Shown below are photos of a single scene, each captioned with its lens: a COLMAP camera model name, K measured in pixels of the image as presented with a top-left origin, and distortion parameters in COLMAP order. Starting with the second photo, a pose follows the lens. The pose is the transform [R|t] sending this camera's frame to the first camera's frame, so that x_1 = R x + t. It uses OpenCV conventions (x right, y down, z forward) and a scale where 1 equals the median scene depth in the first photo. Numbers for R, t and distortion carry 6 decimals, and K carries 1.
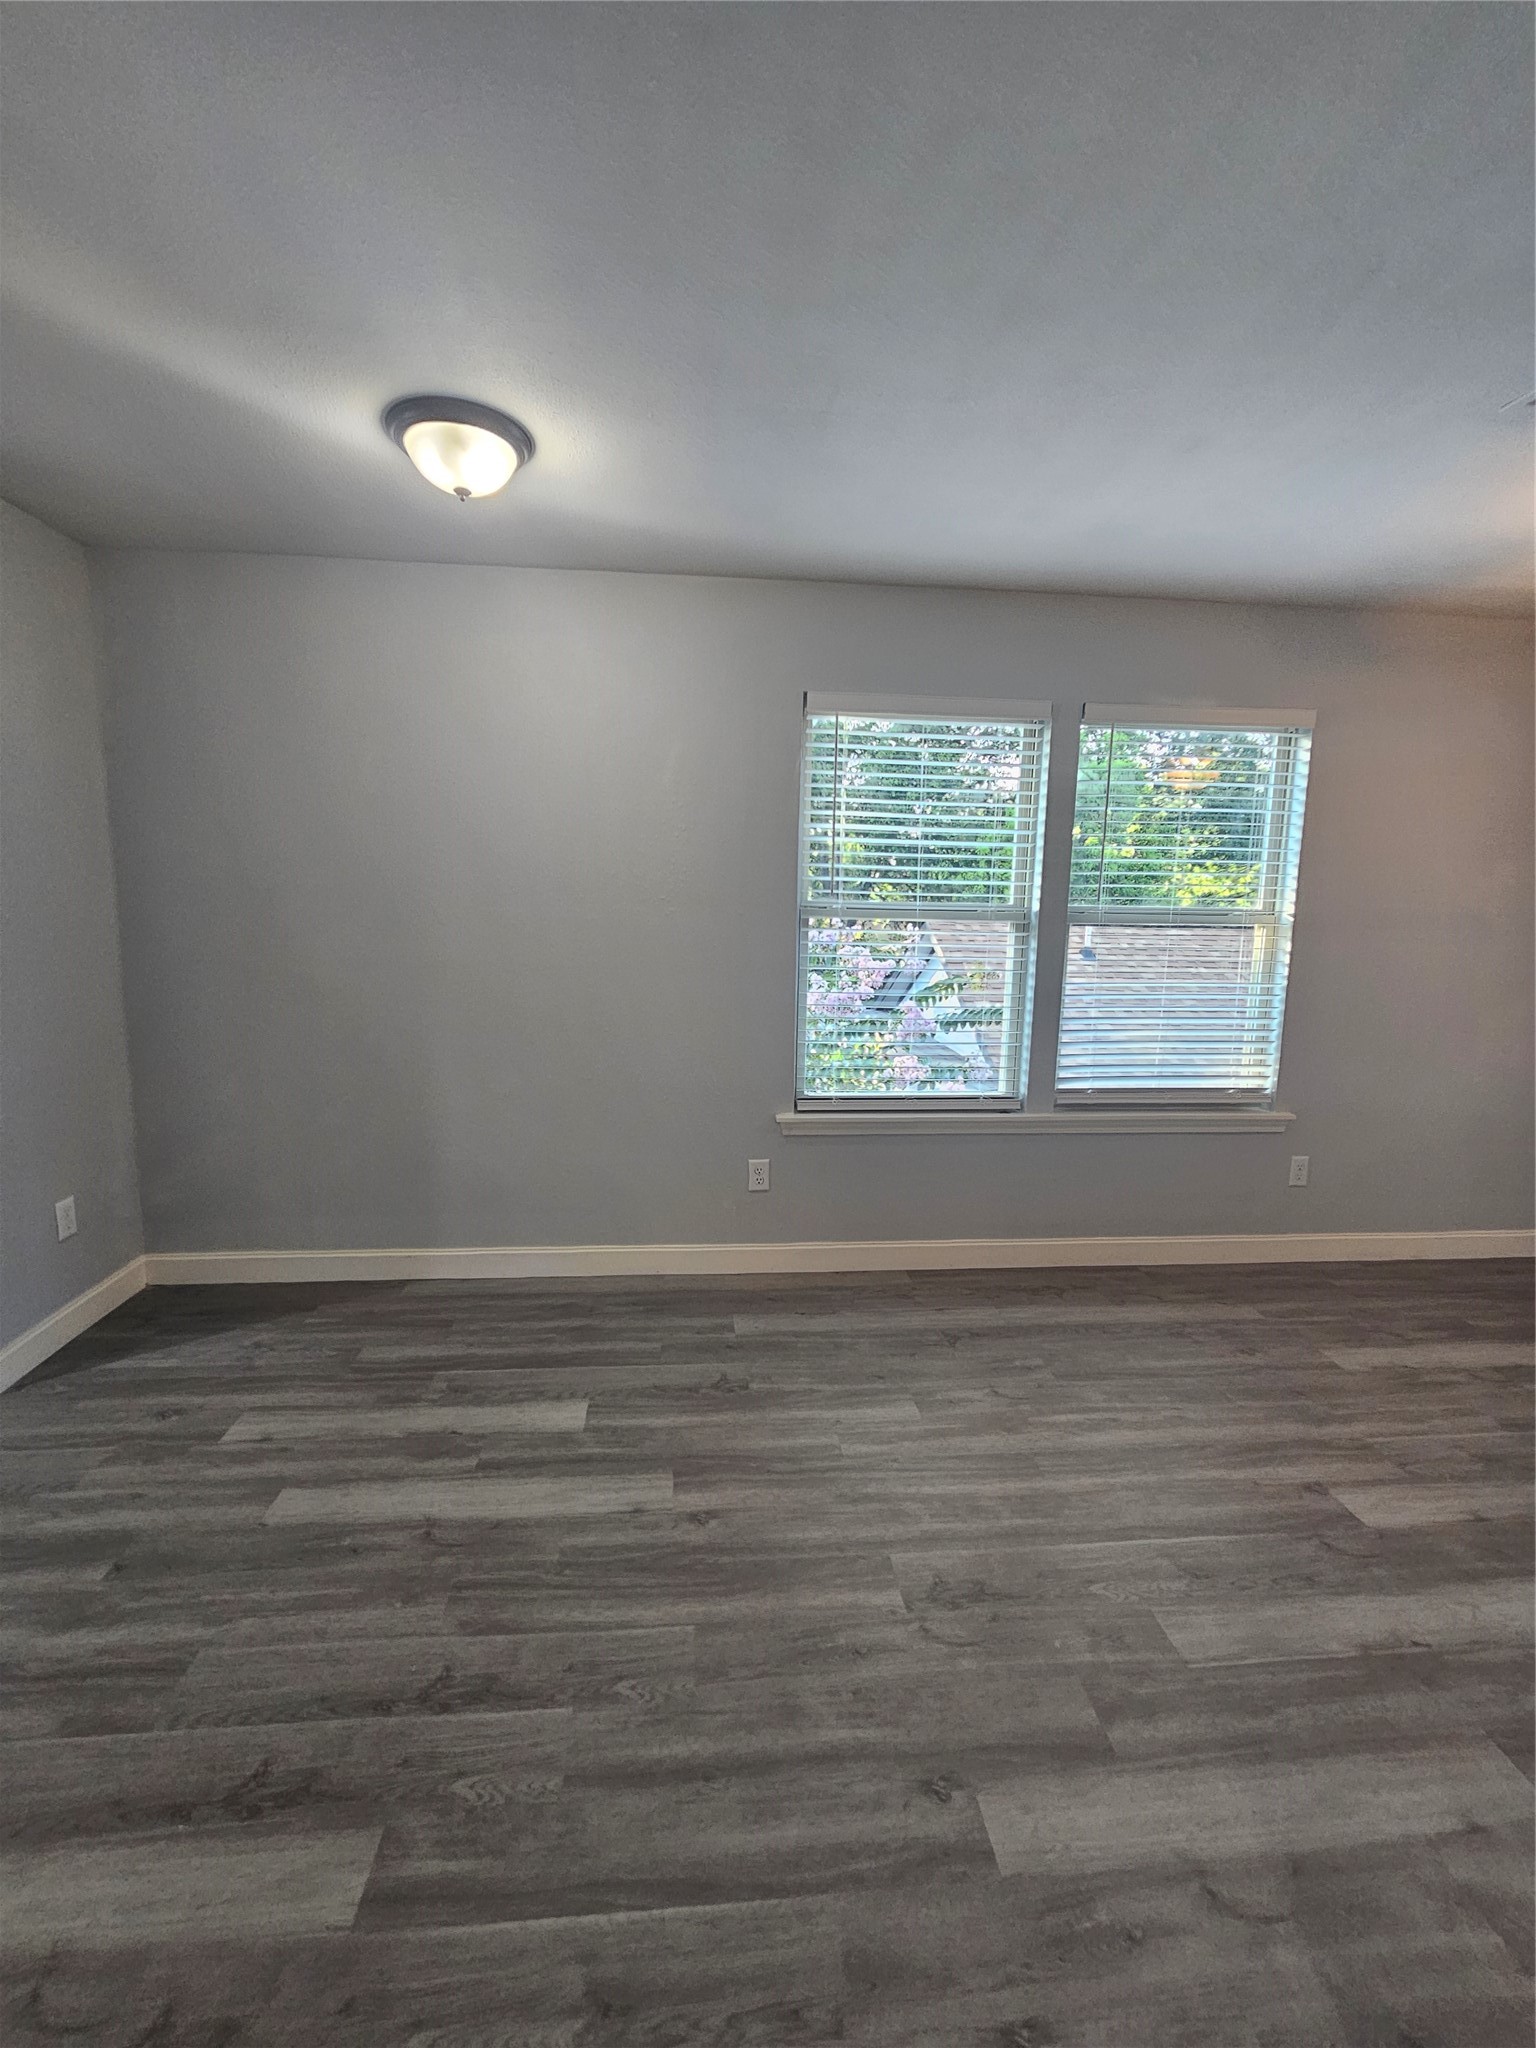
lens RADIAL K [[834.9, 0, 757.0], [0, 834.9, 1018.1], [0, 0, 1]] dist [-0.000783, 0.000108]
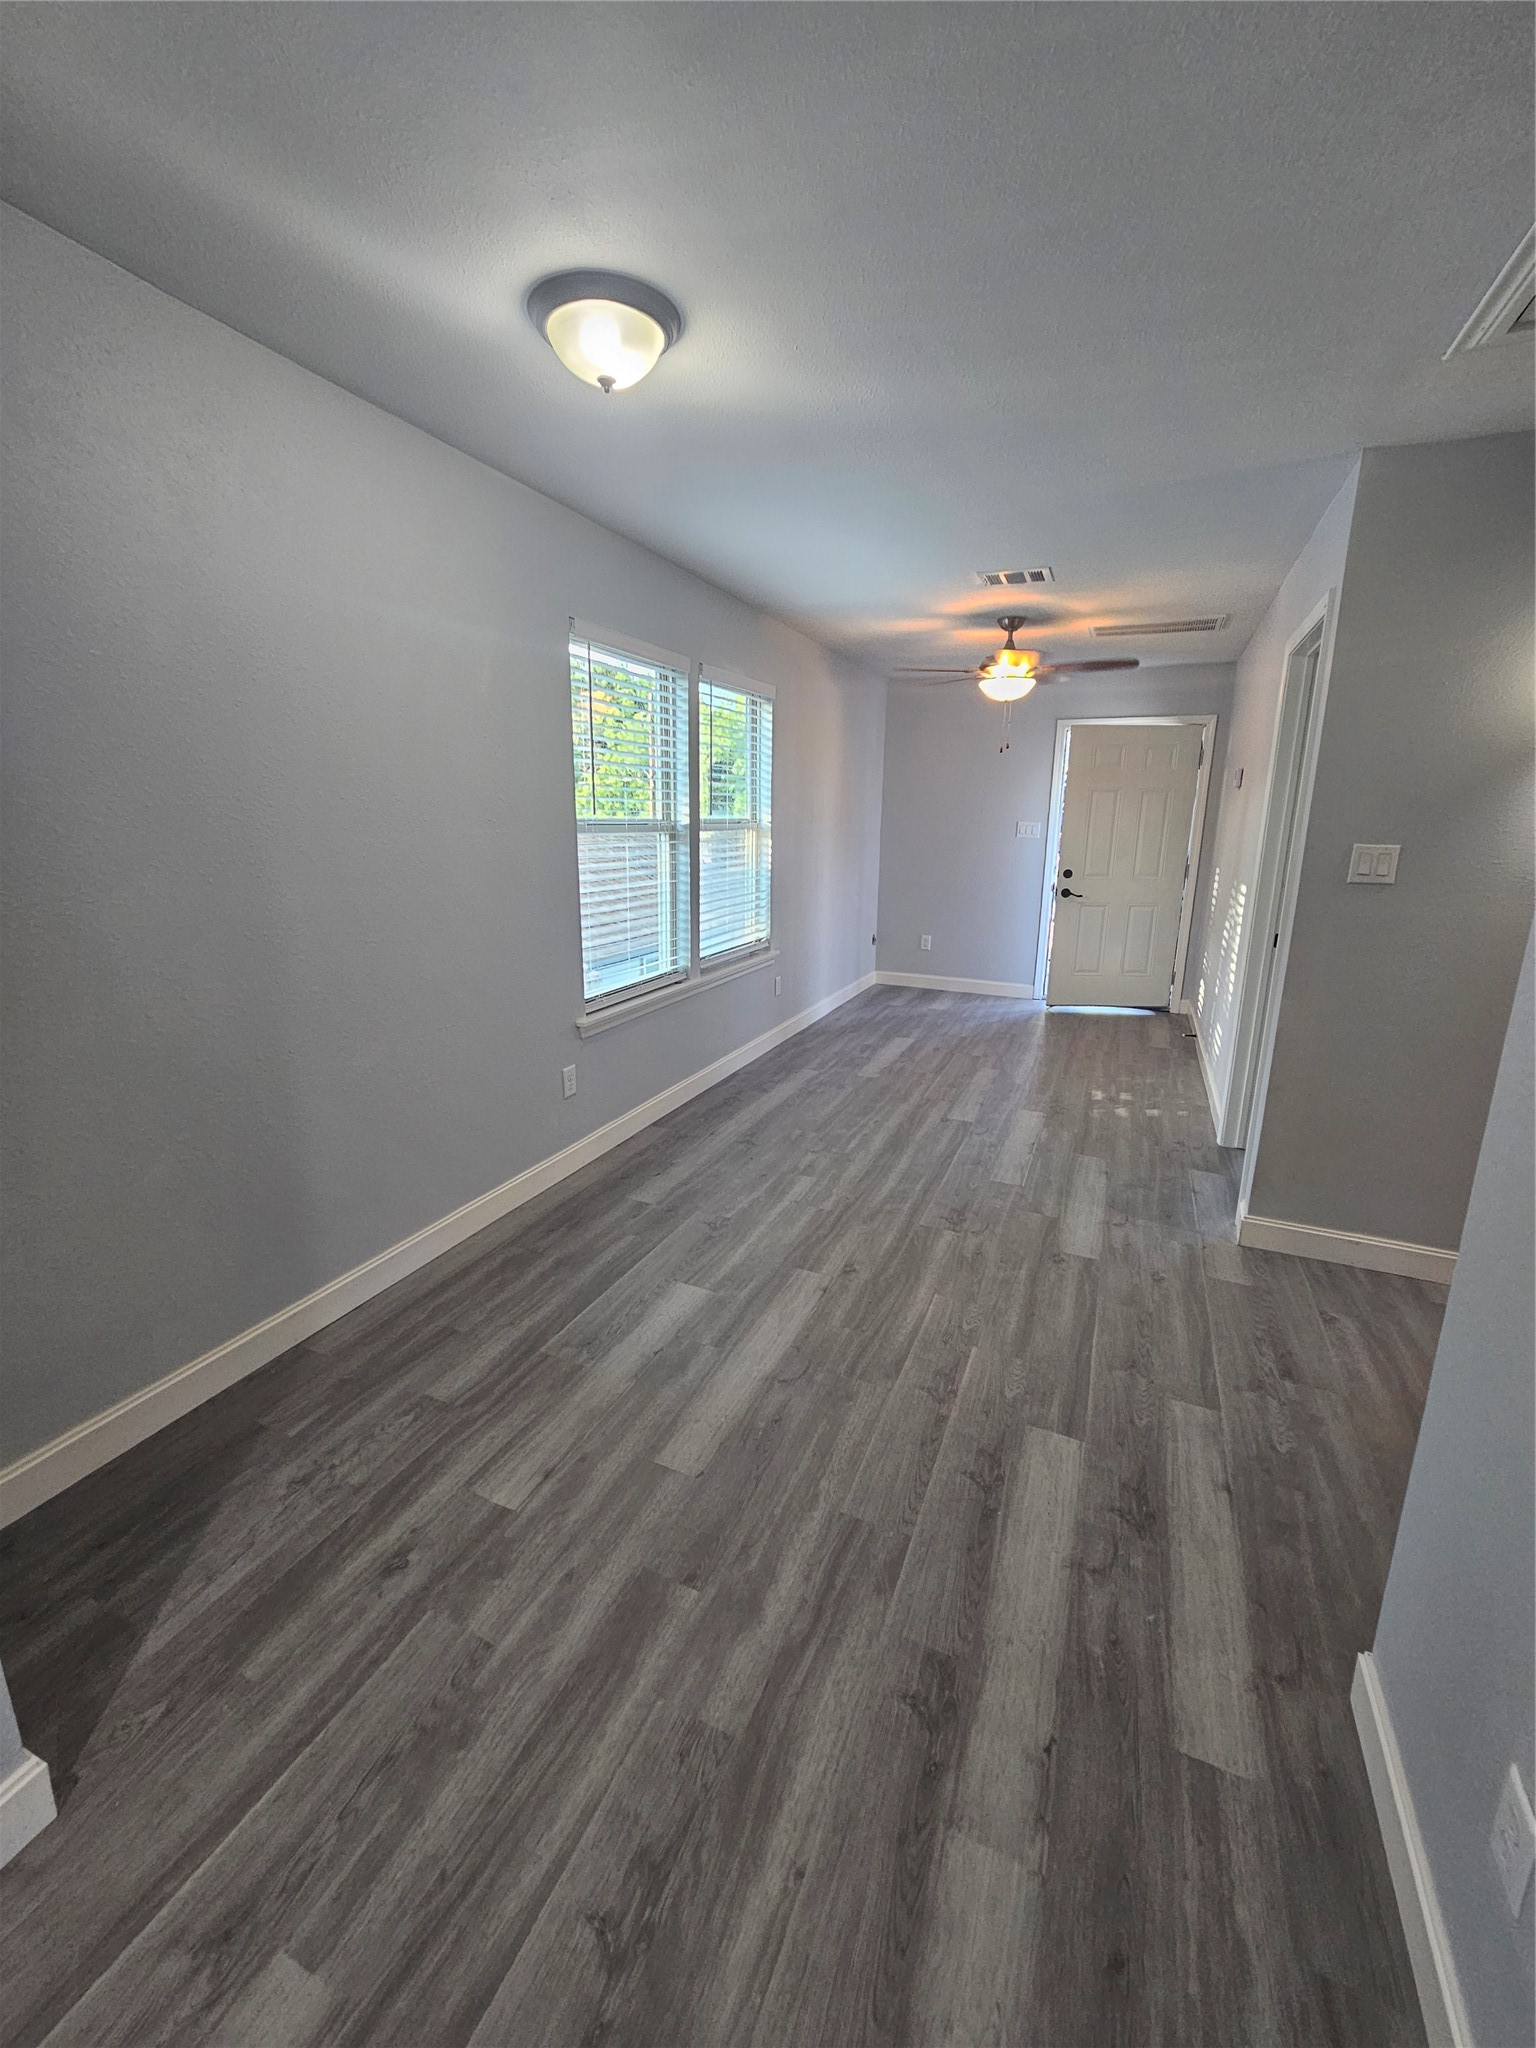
lens RADIAL K [[834.9, 0, 757.0], [0, 834.9, 1018.1], [0, 0, 1]] dist [-0.000783, 0.000108]
pose [[0.482295, -0.218784, 0.848248, -1.082410], [0.117817, 0.975713, 0.184672, -0.083147], [-0.868050, 0.010872, 0.496357, 0.372469]]
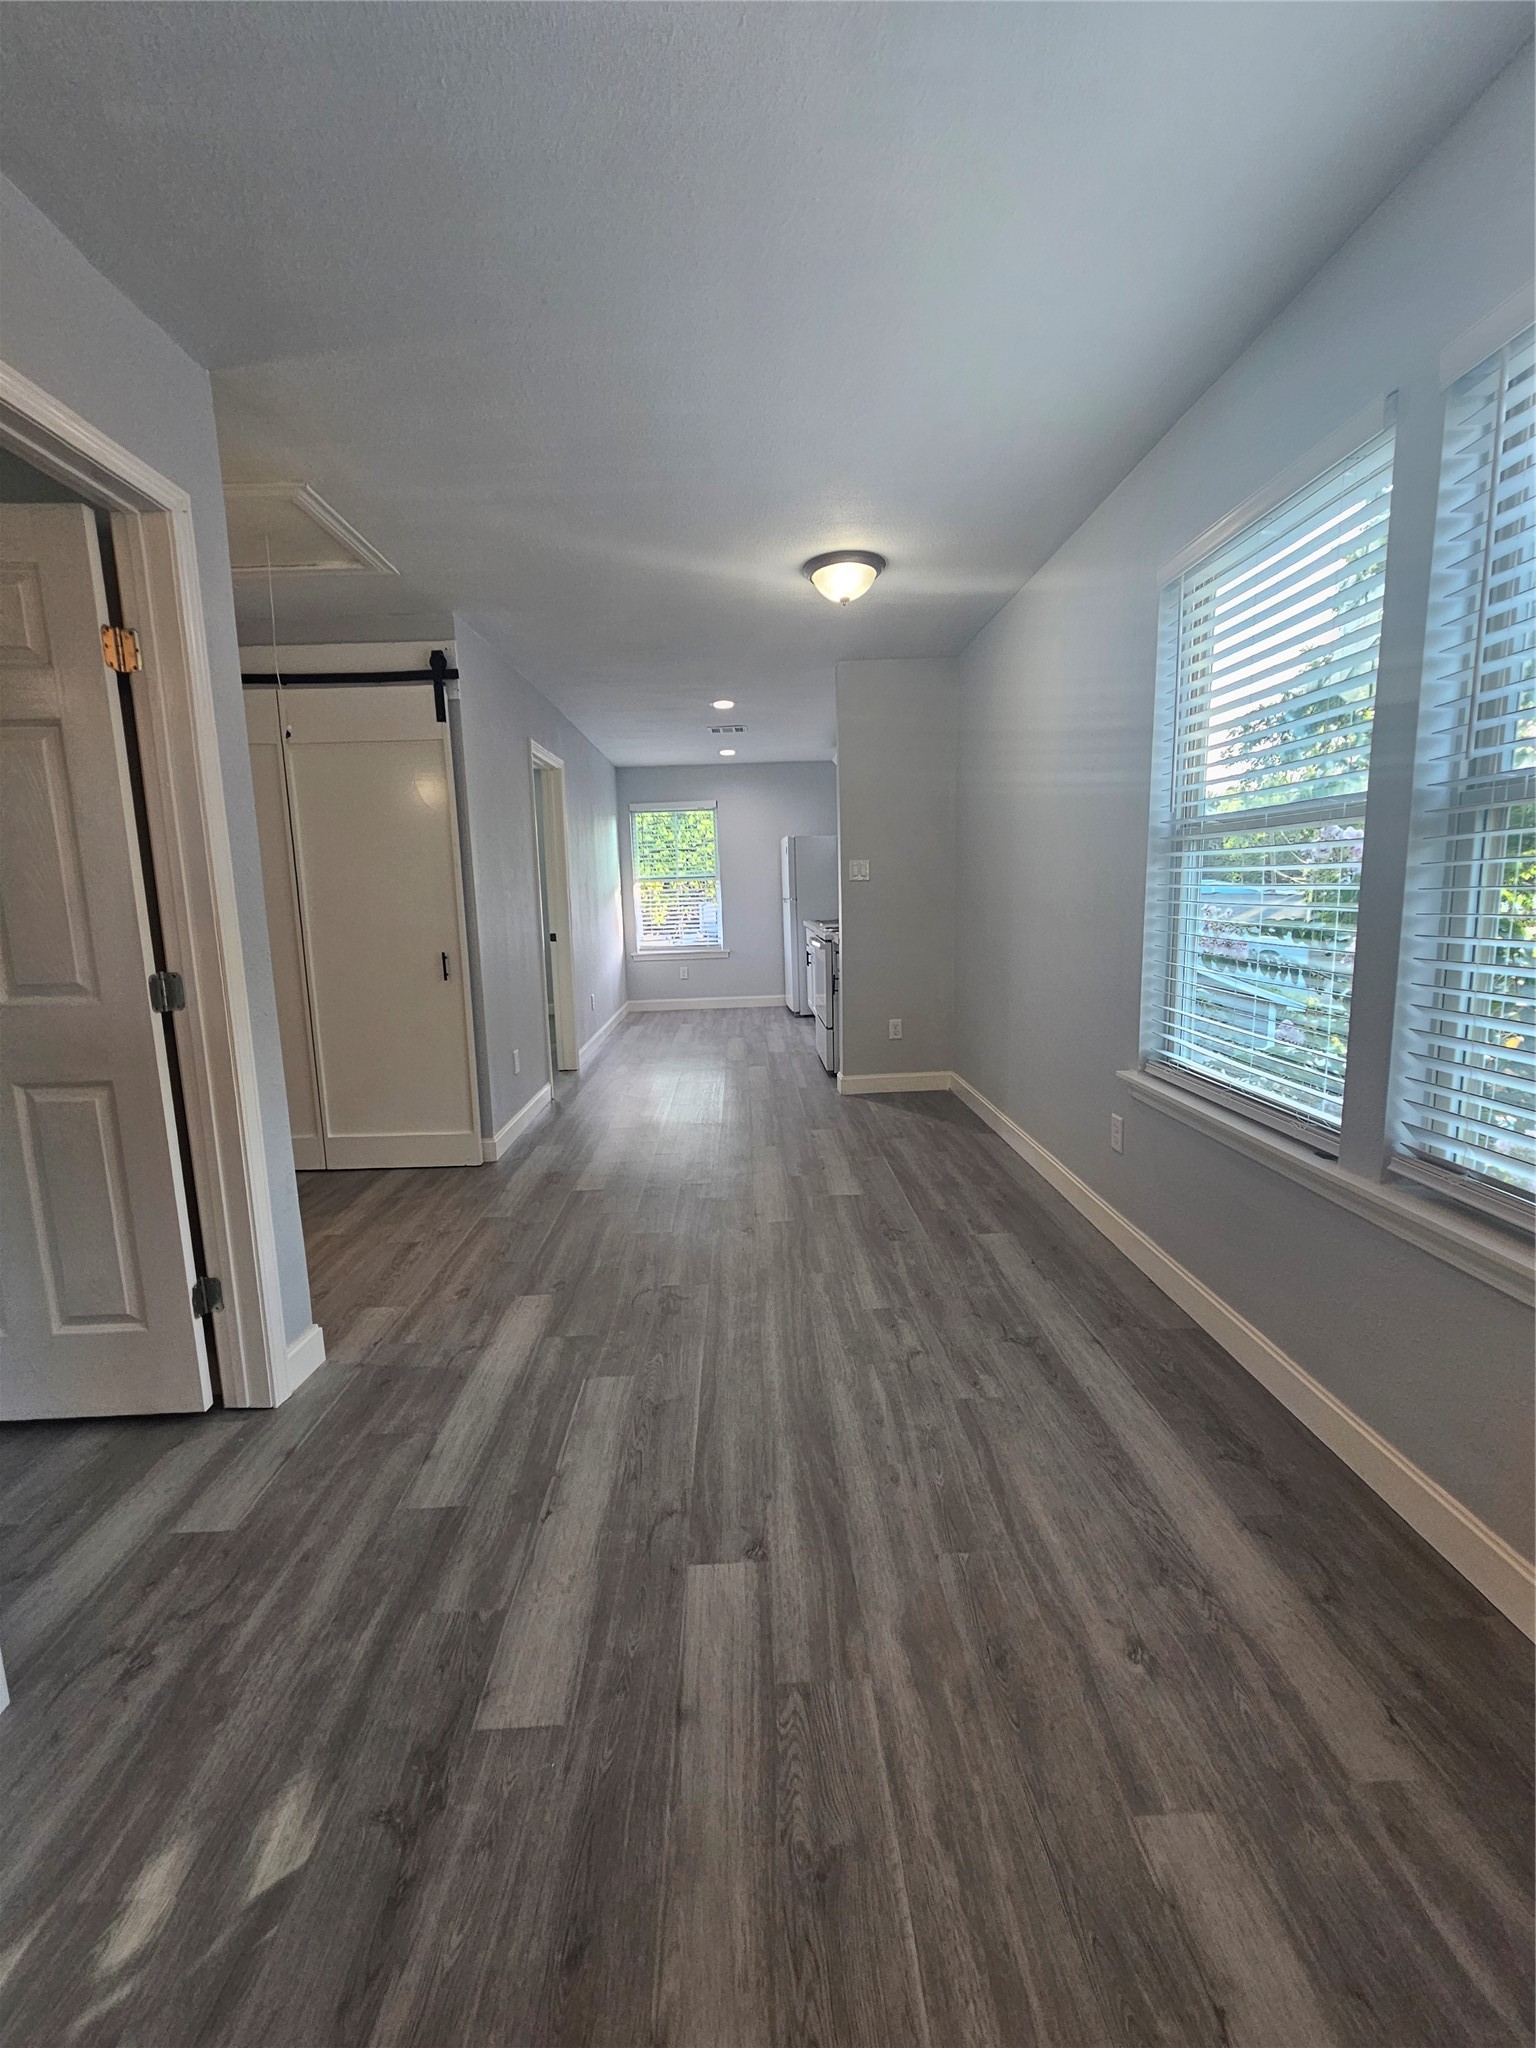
lens RADIAL K [[833.9, 0, 756.5], [0, 833.9, 1015.5], [0, 0, 1]] dist [0.003388, -0.002743]
pose [[-0.063699, 0.134243, -0.988899, 1.263904], [-0.108508, 0.984105, 0.140582, -0.028535], [0.992053, 0.116258, -0.048120, 0.905938]]
